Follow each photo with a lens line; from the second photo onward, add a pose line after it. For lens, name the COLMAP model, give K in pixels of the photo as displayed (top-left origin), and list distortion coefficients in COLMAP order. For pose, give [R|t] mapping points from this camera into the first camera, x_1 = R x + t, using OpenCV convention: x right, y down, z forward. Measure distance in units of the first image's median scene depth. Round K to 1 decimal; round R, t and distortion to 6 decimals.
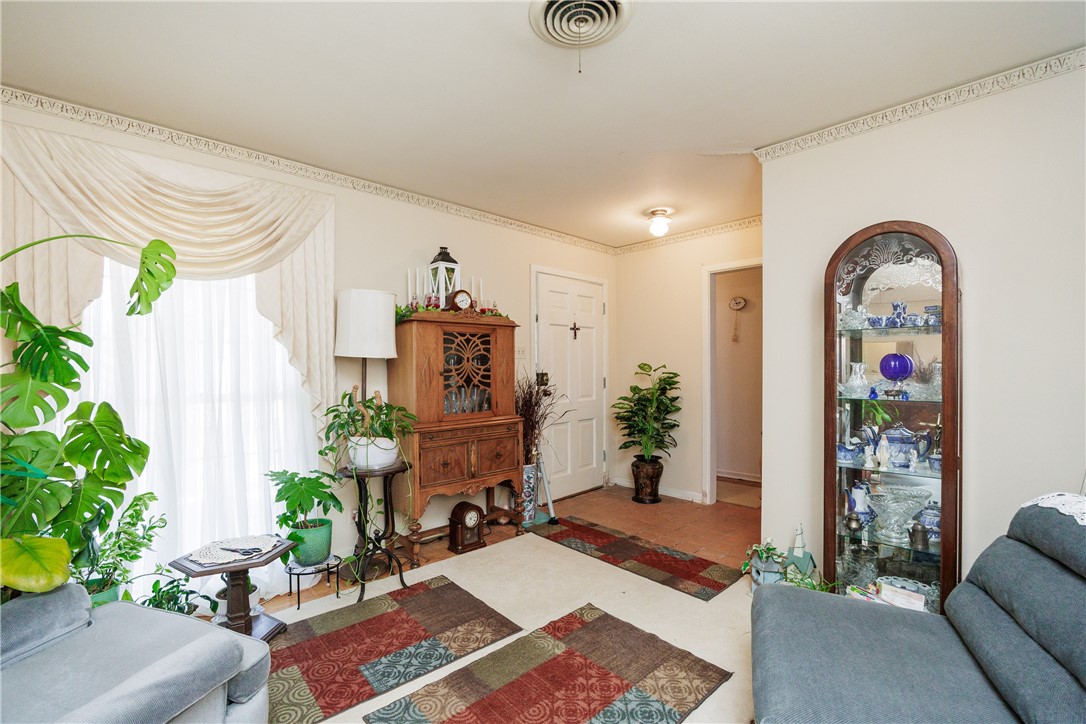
lens RADIAL K [[479.6, 0, 540.6], [0, 479.6, 366.3], [0, 0, 1]] dist [-0.011809, -0.000129]
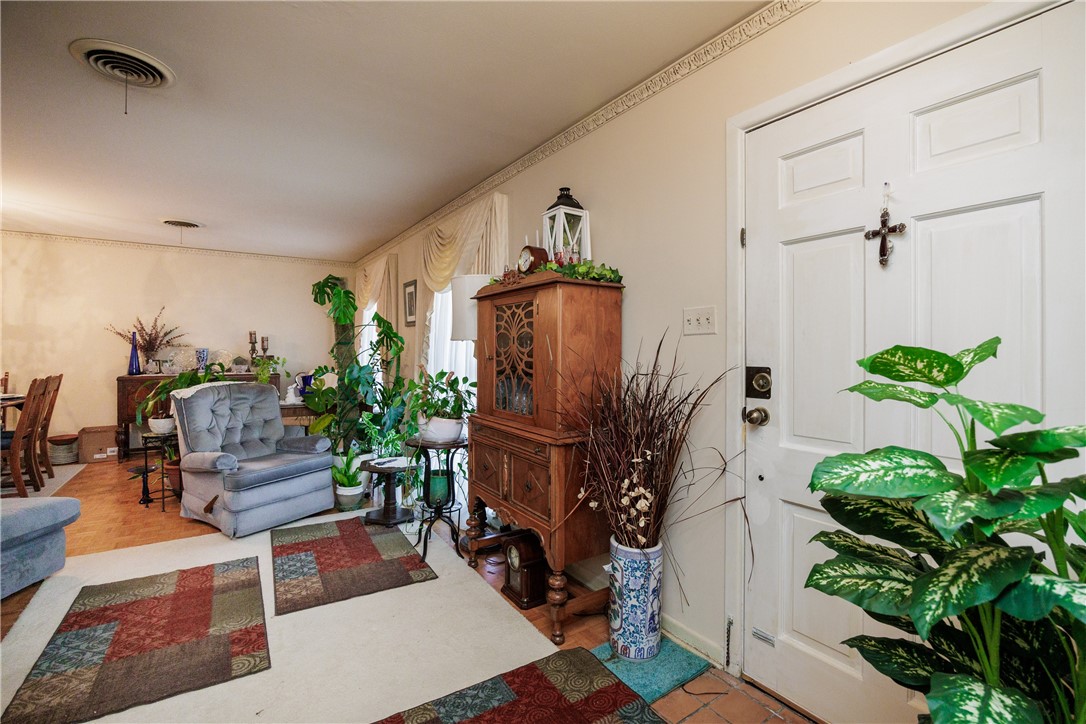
lens RADIAL K [[500.1, 0, 564.2], [0, 500.1, 344.1], [0, 0, 1]] dist [-0.017086, 0.001465]
pose [[-0.171044, -0.000139, -0.985263, 0.585378], [-0.003414, 0.999994, 0.000452, -0.008004], [0.985257, 0.003441, -0.171044, 1.185880]]
